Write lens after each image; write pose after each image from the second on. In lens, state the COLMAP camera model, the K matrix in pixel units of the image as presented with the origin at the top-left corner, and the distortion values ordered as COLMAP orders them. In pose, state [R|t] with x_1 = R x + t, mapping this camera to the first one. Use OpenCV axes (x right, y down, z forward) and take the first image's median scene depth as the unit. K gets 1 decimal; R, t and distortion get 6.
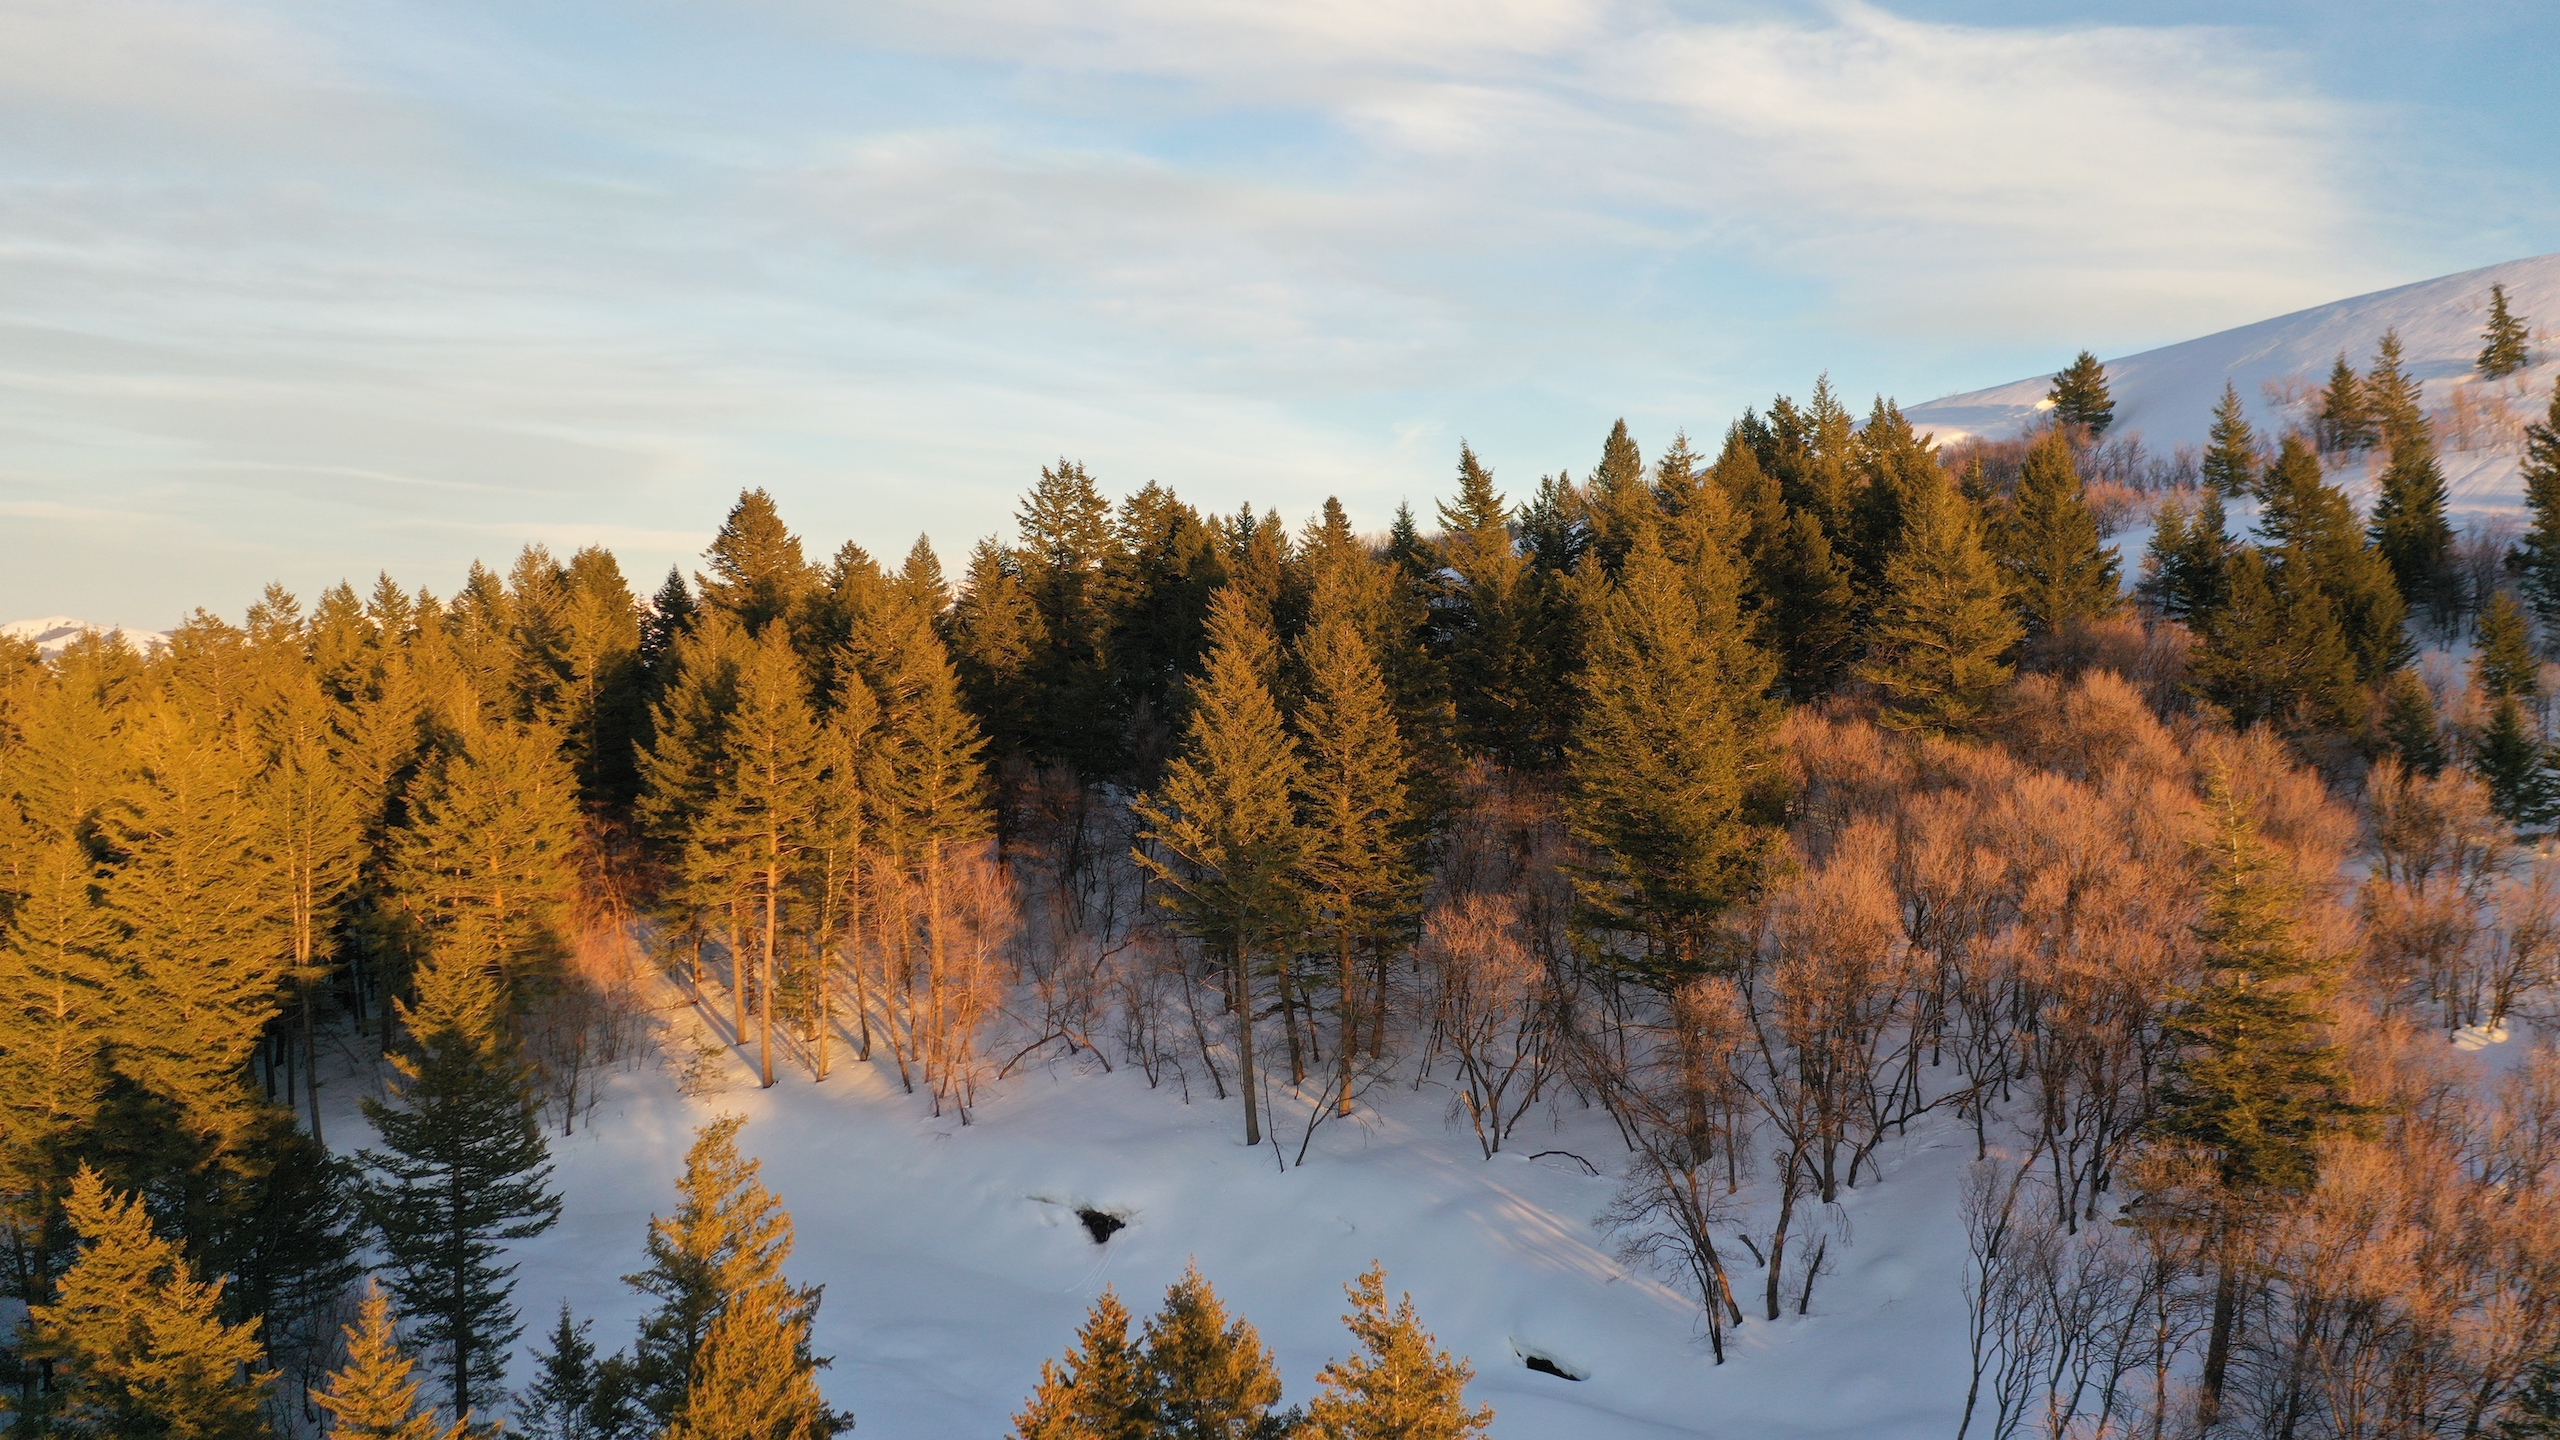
lens RADIAL K [[2048.1, 0, 1278.1], [0, 2048.1, 718.3], [0, 0, 1]] dist [0.021175, 0.012958]
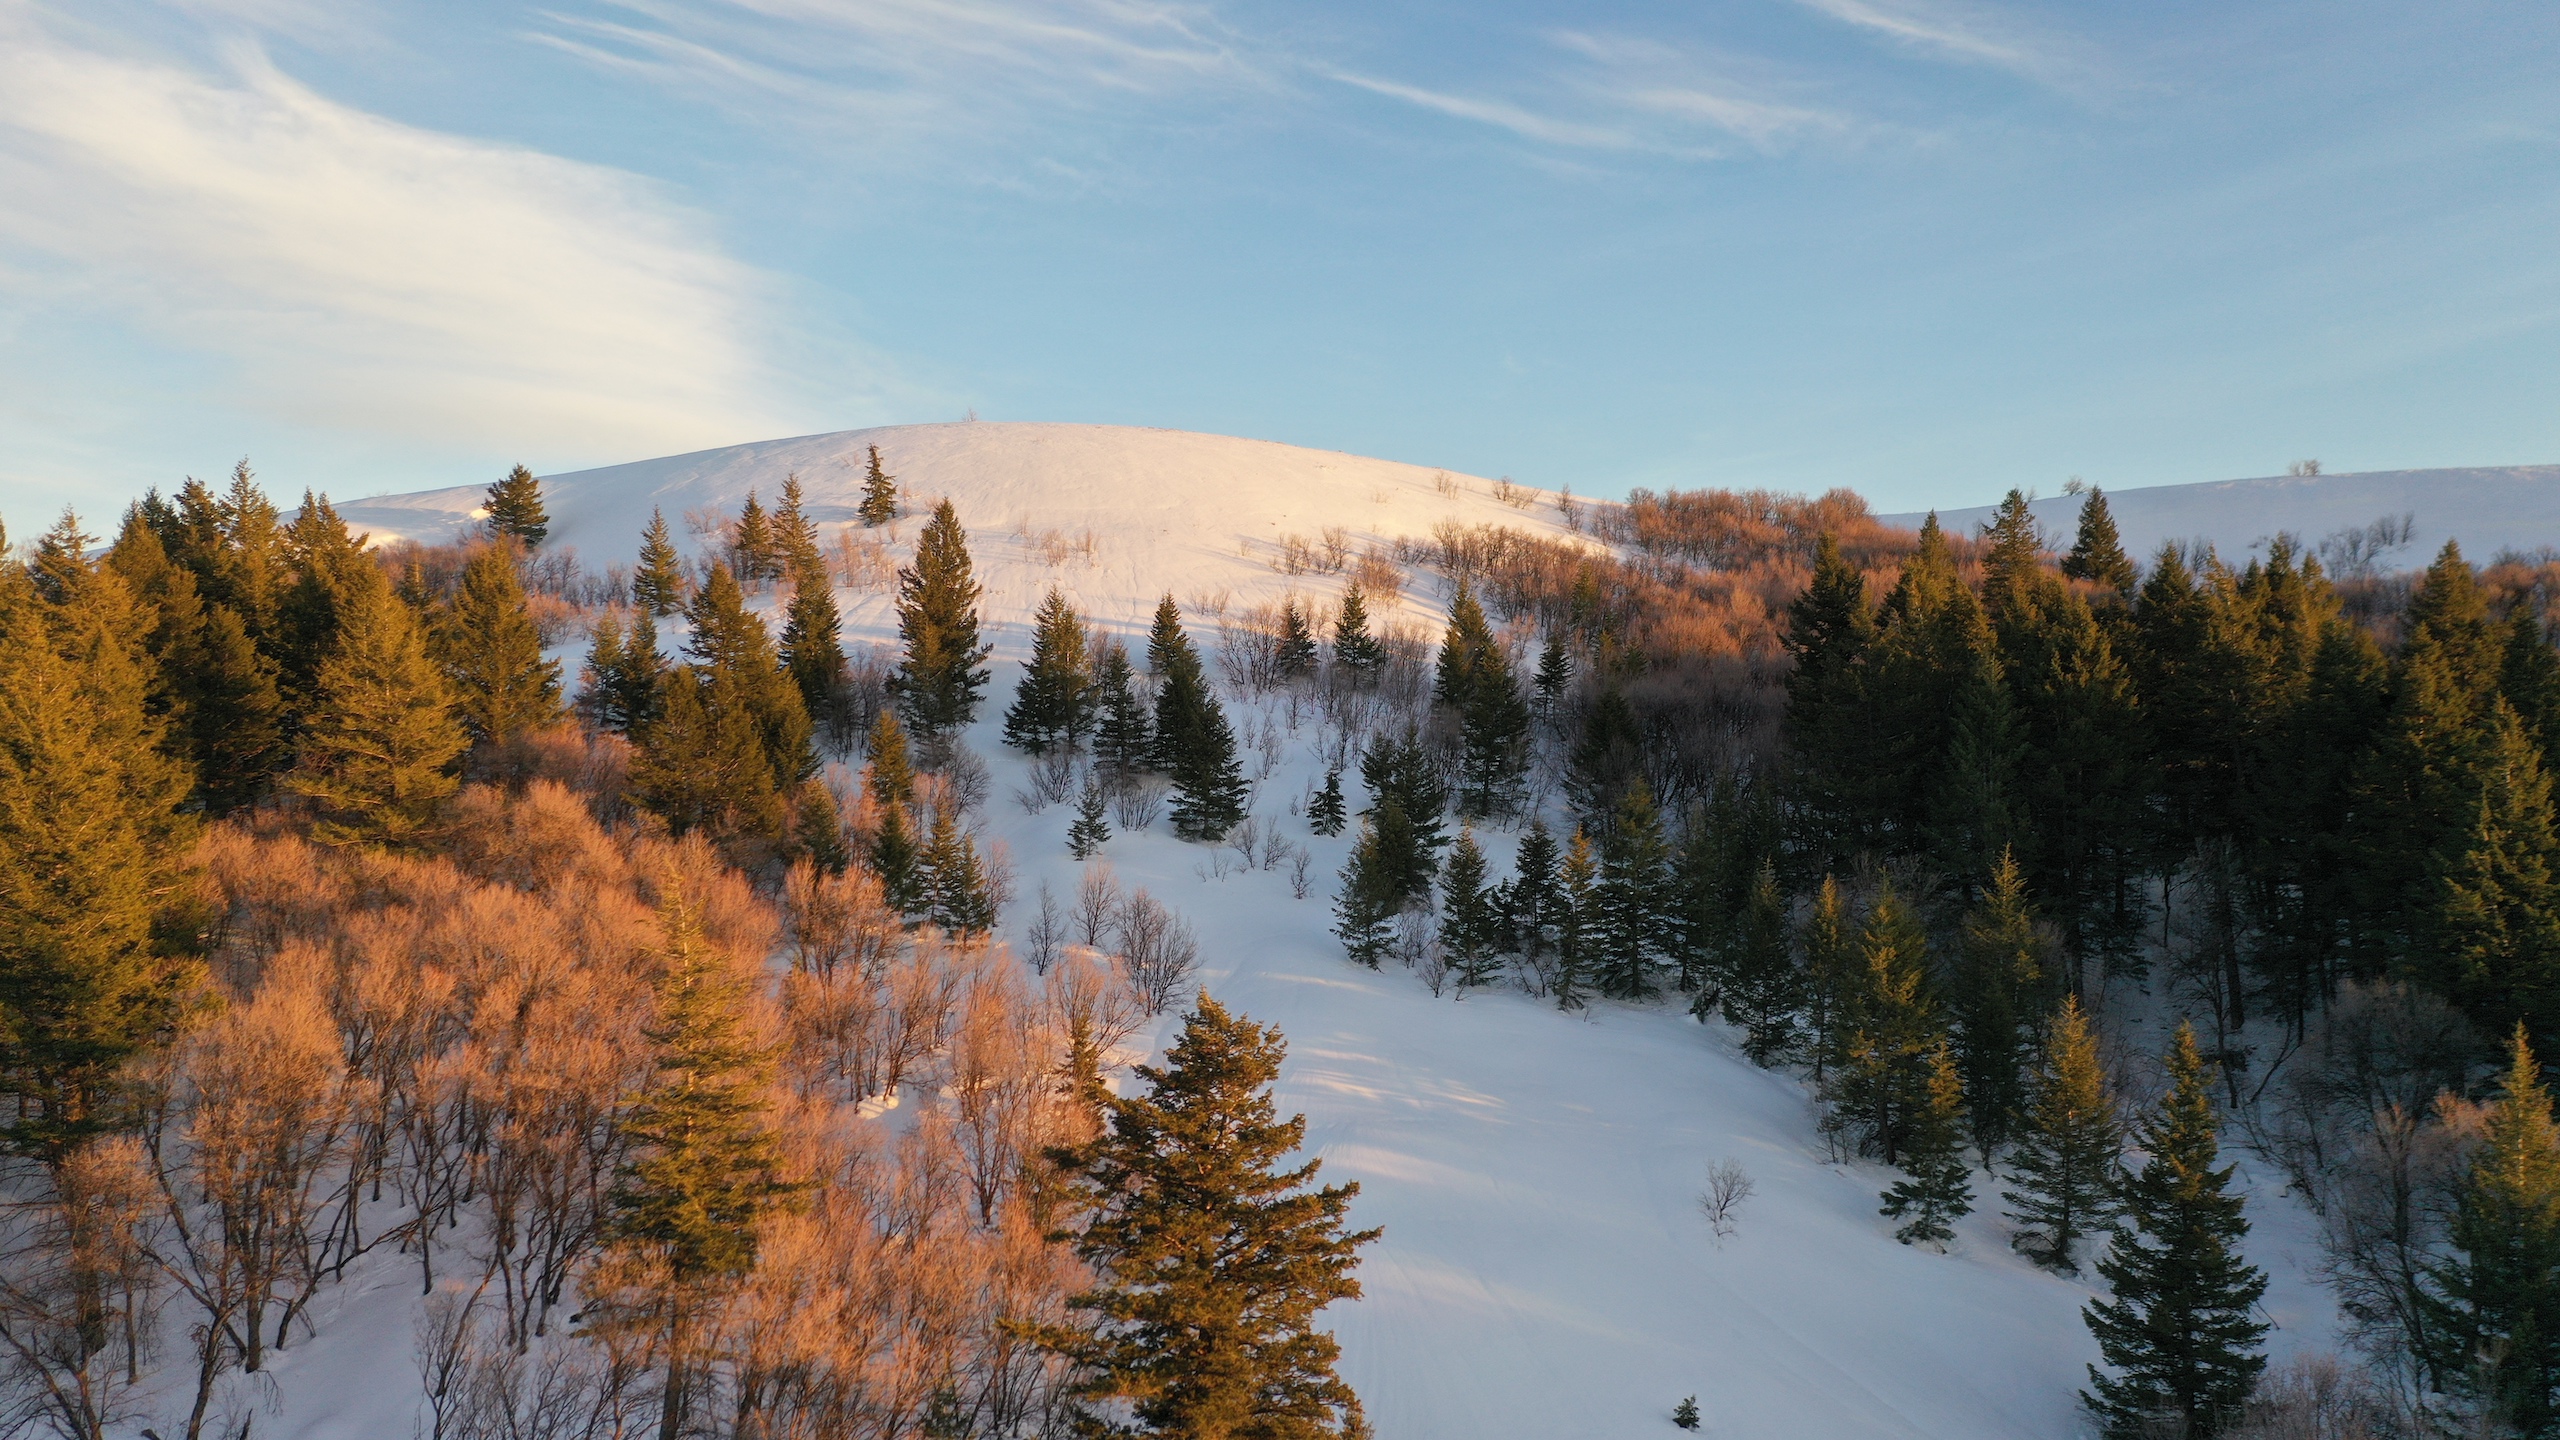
lens RADIAL K [[2048.1, 0, 1278.1], [0, 2048.1, 718.3], [0, 0, 1]] dist [0.021175, 0.012958]
pose [[0.744684, 0.017923, 0.667177, -0.006309], [0.017143, 0.998796, -0.045967, -0.001610], [-0.667197, 0.045669, 0.743480, 0.007852]]
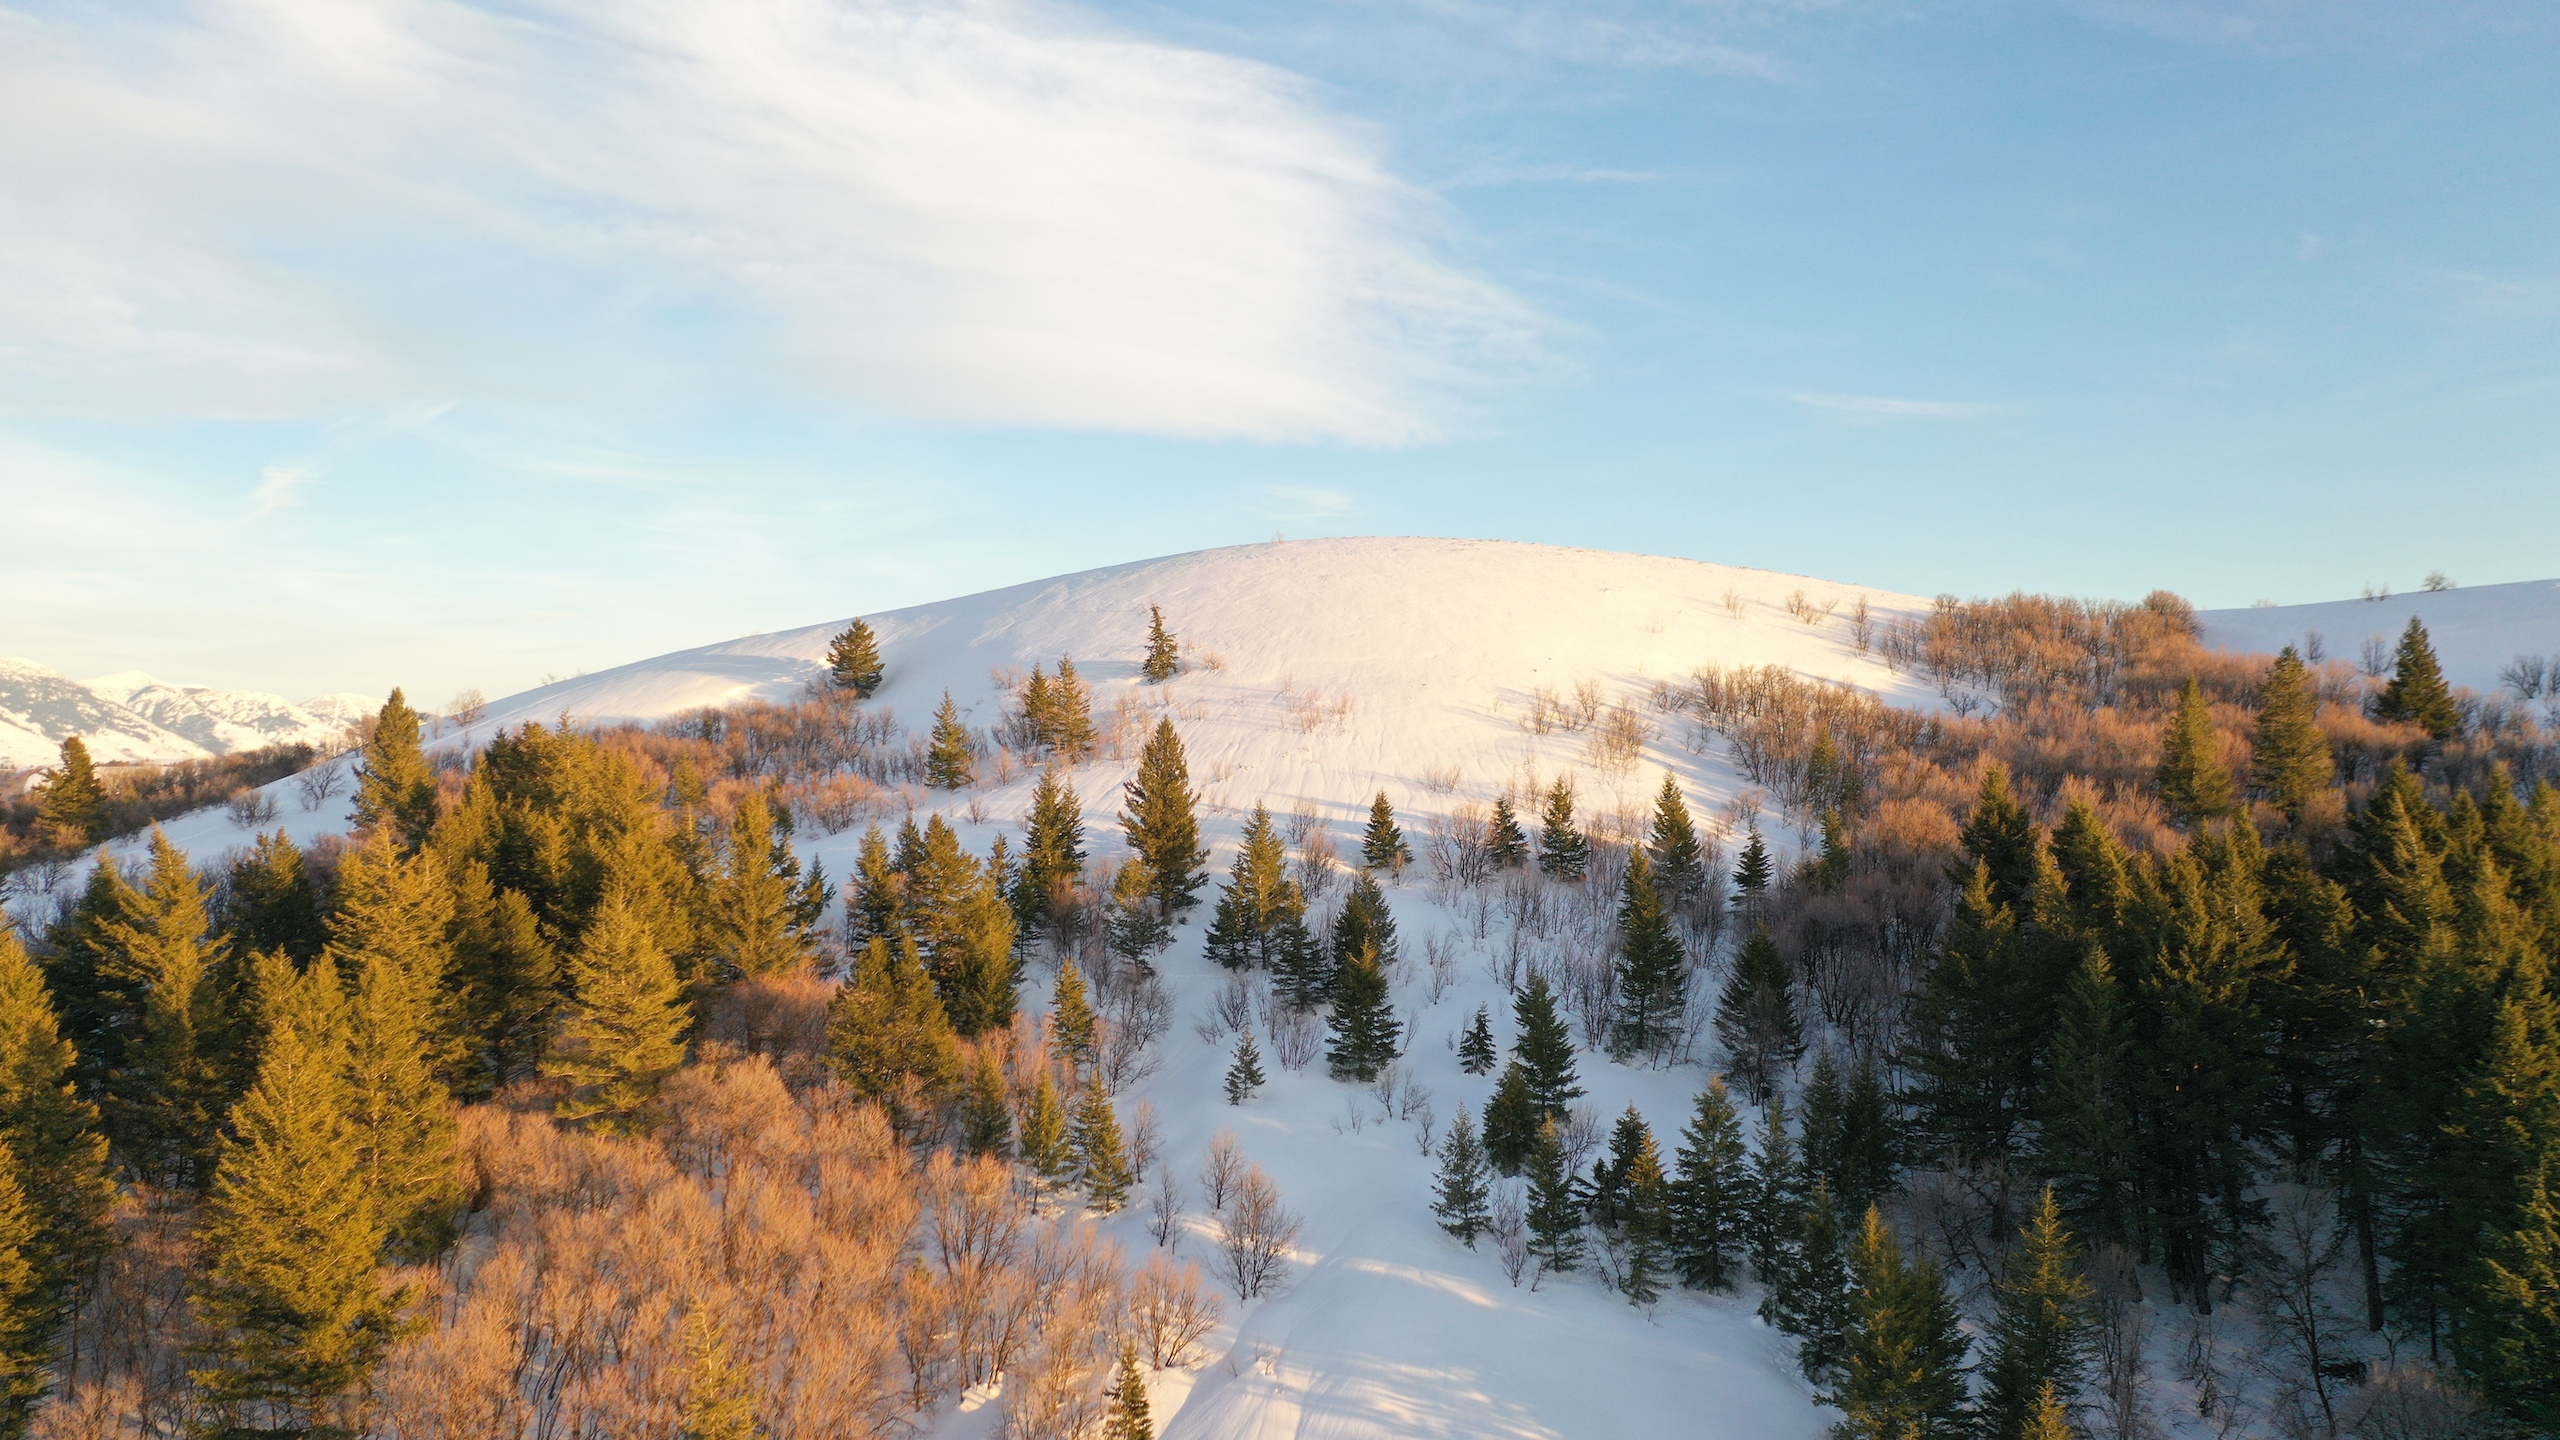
lens RADIAL K [[2045.8, 0, 1278.9], [0, 2045.8, 716.2], [0, 0, 1]] dist [0.029310, 0.009354]
pose [[0.865659, 0.006982, 0.500585, 0.075436], [0.018297, 0.998793, -0.045572, -0.161111], [-0.500299, 0.048609, 0.864487, -0.173422]]
